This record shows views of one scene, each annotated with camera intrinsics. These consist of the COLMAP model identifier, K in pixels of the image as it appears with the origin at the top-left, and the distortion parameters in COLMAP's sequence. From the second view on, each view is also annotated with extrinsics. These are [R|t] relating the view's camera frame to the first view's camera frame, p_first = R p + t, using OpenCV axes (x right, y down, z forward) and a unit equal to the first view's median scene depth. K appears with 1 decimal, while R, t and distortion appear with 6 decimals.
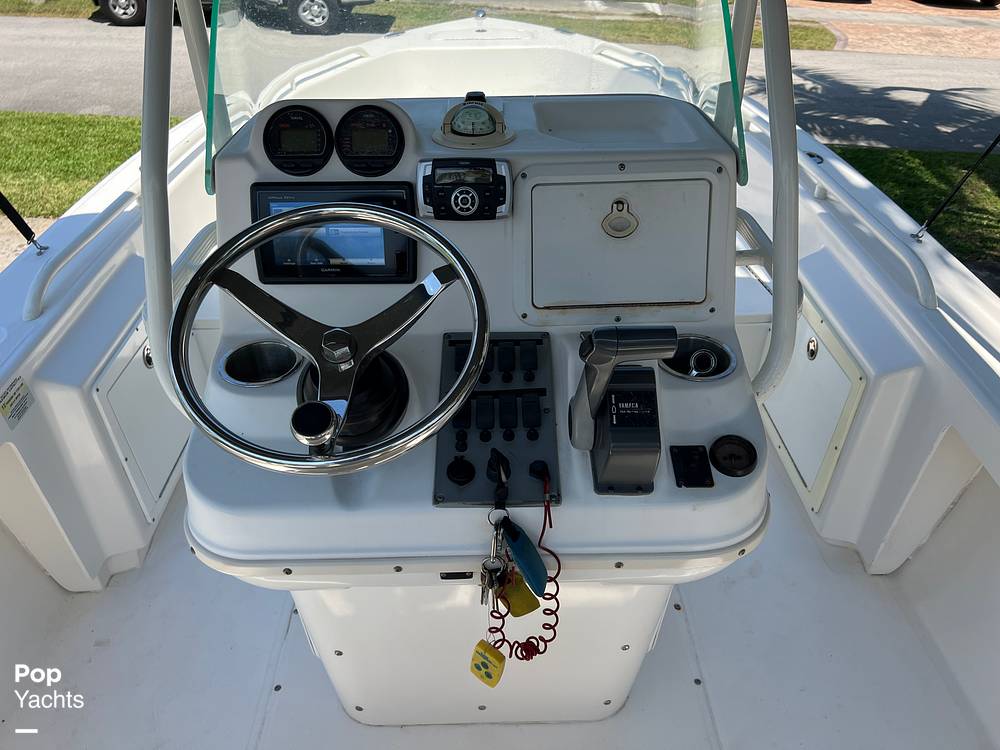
lens RADIAL K [[752.7, 0, 501.3], [0, 752.7, 375.4], [0, 0, 1]] dist [-0.013703, -0.012972]
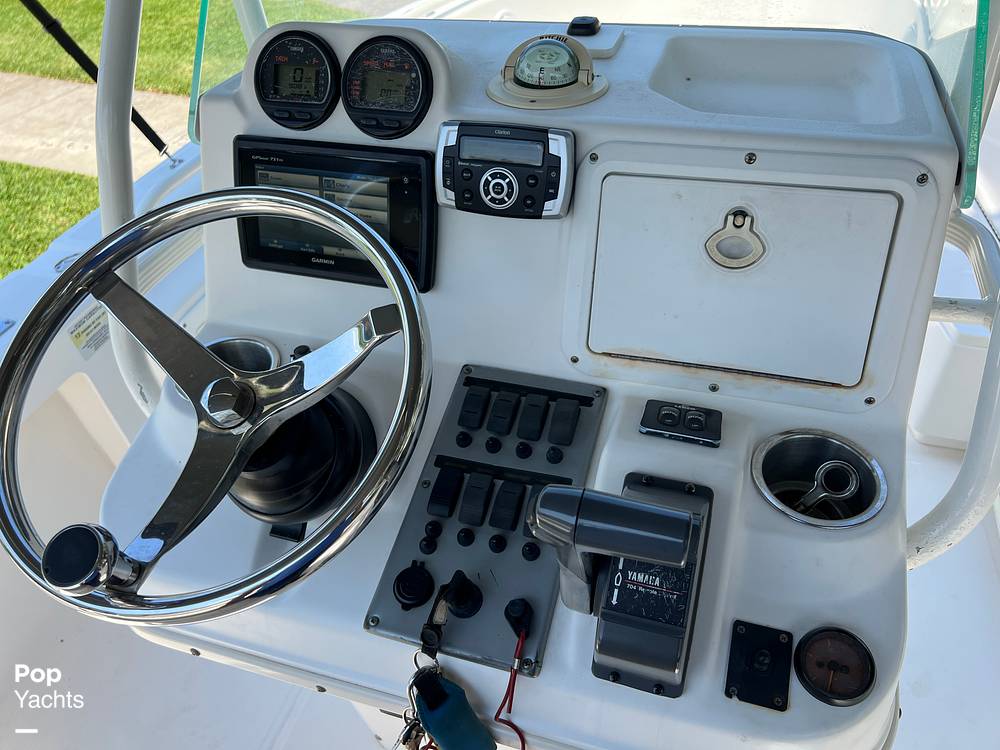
lens RADIAL K [[752.7, 0, 497.8], [0, 752.7, 372.2], [0, 0, 1]] dist [-0.013703, -0.012972]
pose [[0.946165, 0.169310, -0.275872, 0.165044], [-0.139140, 0.982271, 0.125634, -0.153420], [0.292252, -0.080486, 0.952949, 0.337753]]
